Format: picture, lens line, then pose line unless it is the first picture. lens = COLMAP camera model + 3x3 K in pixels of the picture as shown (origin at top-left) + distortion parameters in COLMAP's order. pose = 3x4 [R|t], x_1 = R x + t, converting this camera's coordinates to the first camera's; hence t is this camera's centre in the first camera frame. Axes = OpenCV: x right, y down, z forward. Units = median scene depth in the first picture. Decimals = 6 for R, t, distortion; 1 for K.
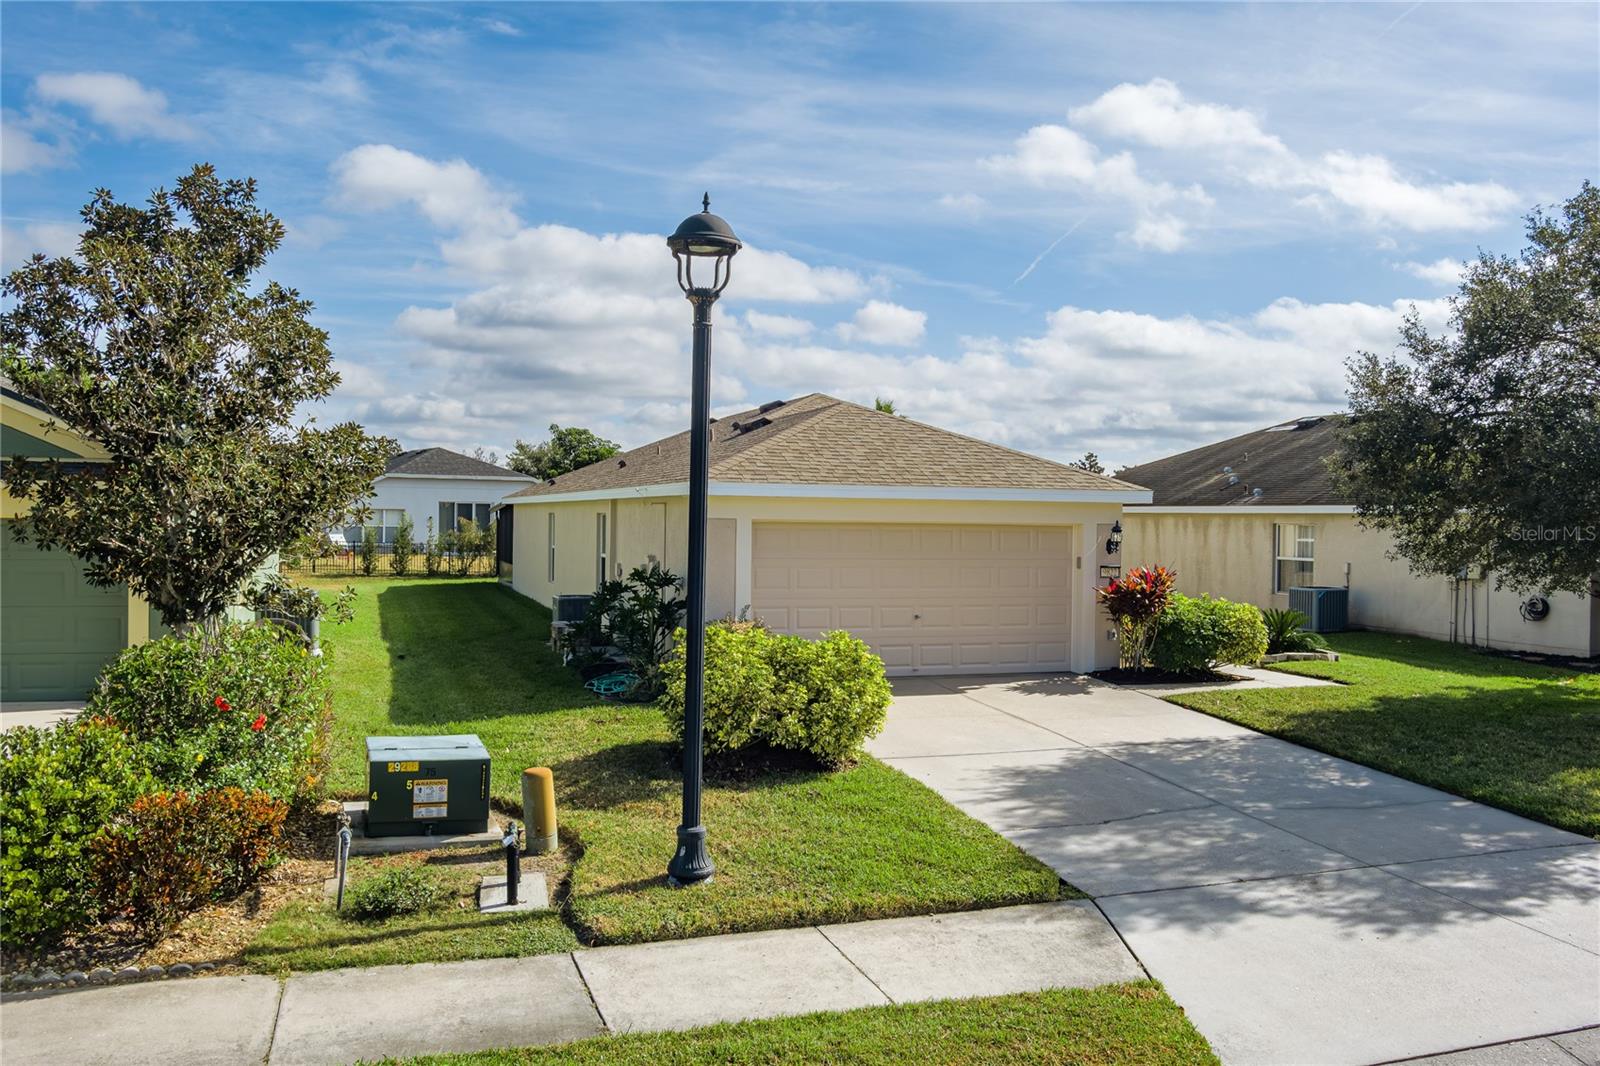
lens RADIAL K [[1329.2, 0, 756.6], [0, 1329.2, 553.3], [0, 0, 1]] dist [-0.072159, 0.025262]
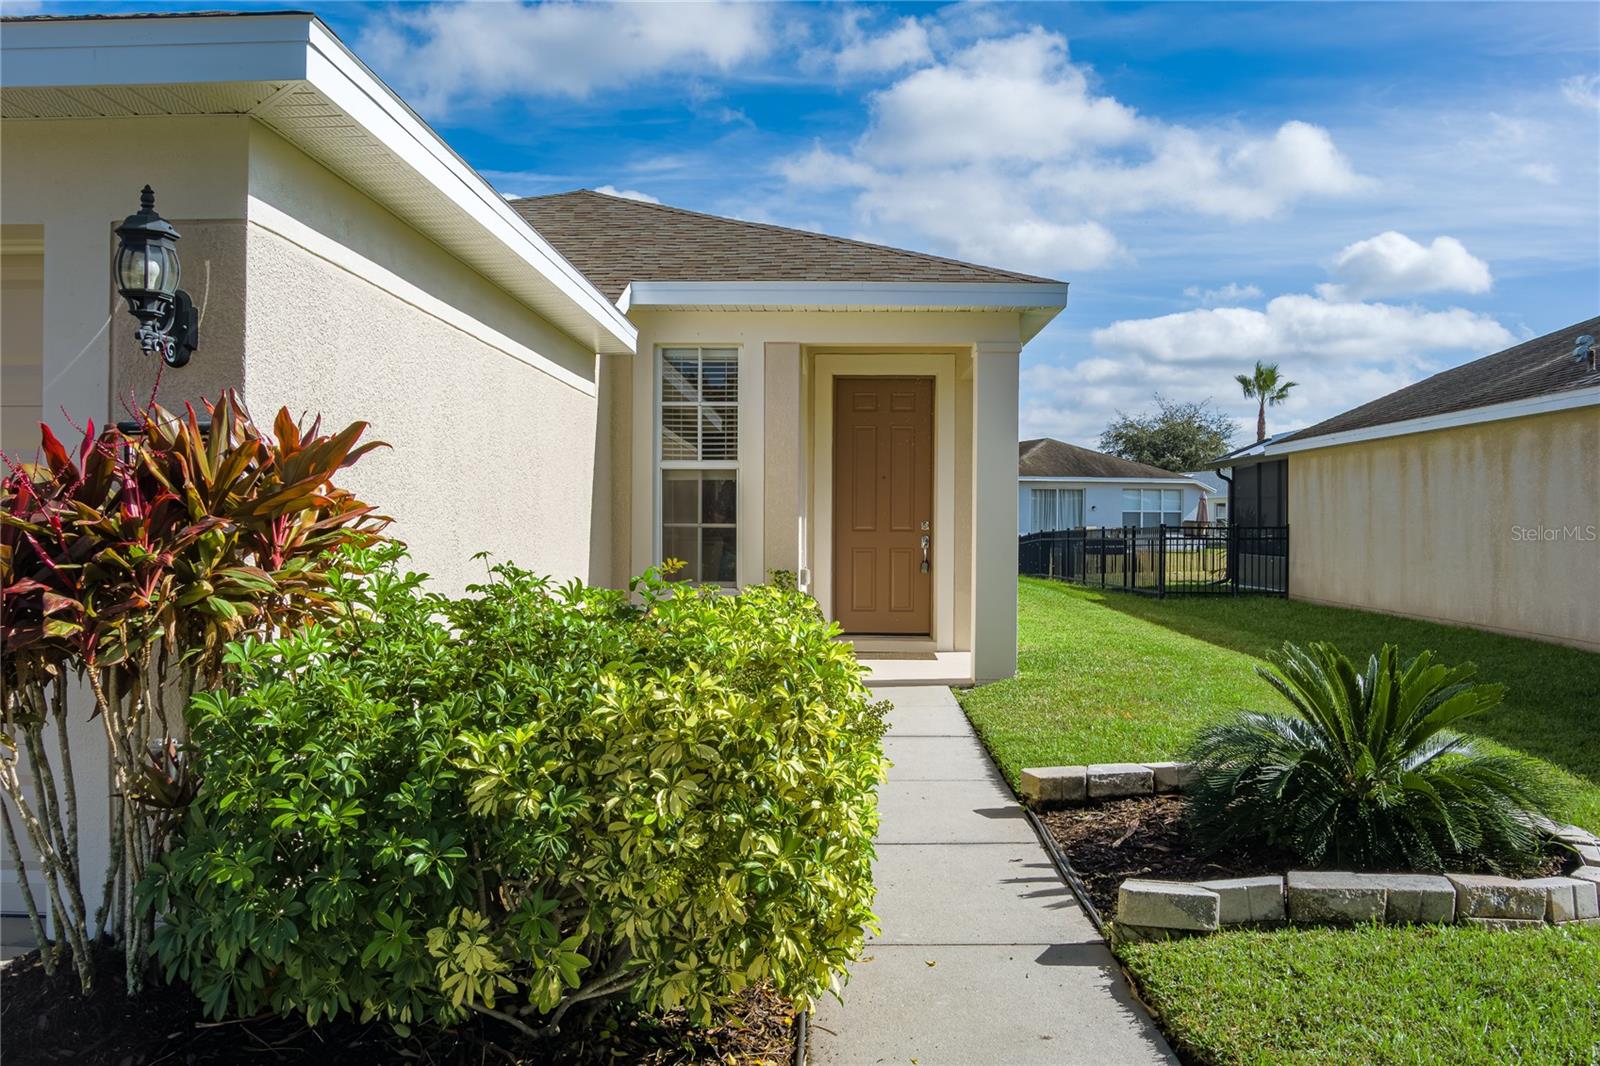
lens RADIAL K [[1329.2, 0, 812.0], [0, 1329.2, 529.4], [0, 0, 1]] dist [-0.072159, 0.025262]
pose [[0.952135, -0.007168, -0.305595, 0.460250], [-0.000280, 0.999704, -0.024320, 0.032976], [0.305679, 0.023241, 0.951851, 0.916136]]
